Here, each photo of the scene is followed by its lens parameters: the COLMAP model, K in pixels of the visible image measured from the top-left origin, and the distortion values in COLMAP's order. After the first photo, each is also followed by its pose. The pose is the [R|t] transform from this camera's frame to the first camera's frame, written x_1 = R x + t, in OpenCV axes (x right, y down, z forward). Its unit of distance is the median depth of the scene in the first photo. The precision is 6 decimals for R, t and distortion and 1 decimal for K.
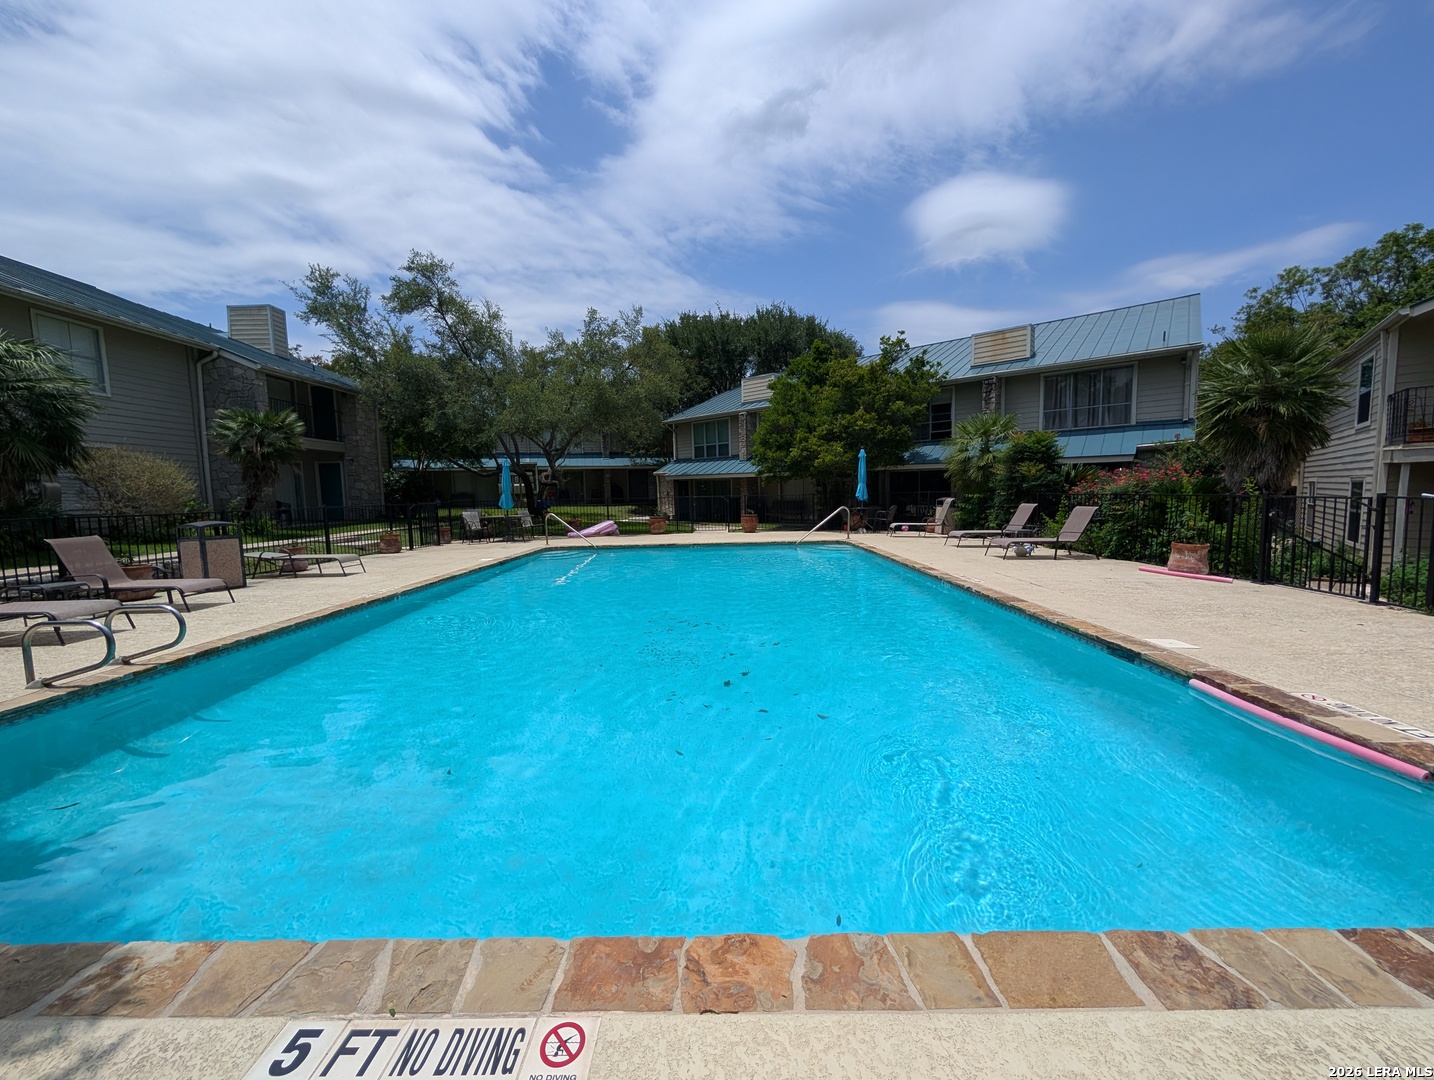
lens RADIAL K [[579.7, 0, 743.1], [0, 579.7, 544.5], [0, 0, 1]] dist [0.003650, -0.000119]
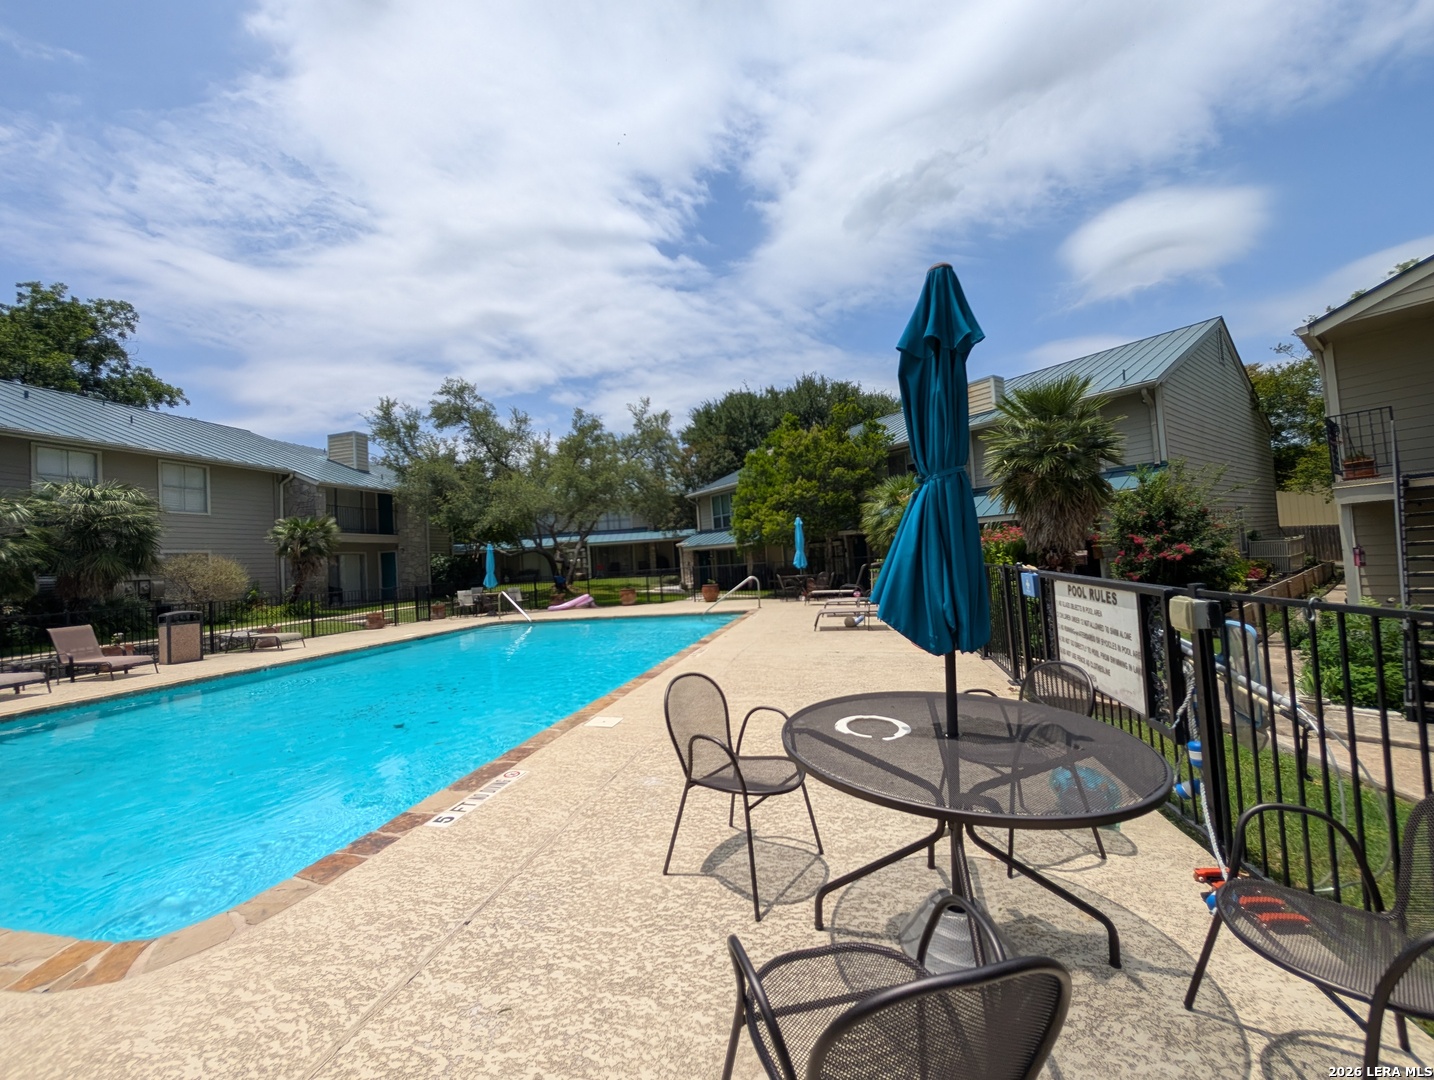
lens RADIAL K [[579.7, 0, 743.1], [0, 579.7, 544.5], [0, 0, 1]] dist [0.003650, -0.000119]
pose [[0.967976, -0.047891, -0.246431, 0.313316], [0.021600, 0.993883, -0.108307, -0.008886], [0.250110, 0.099516, 0.963090, 0.008310]]
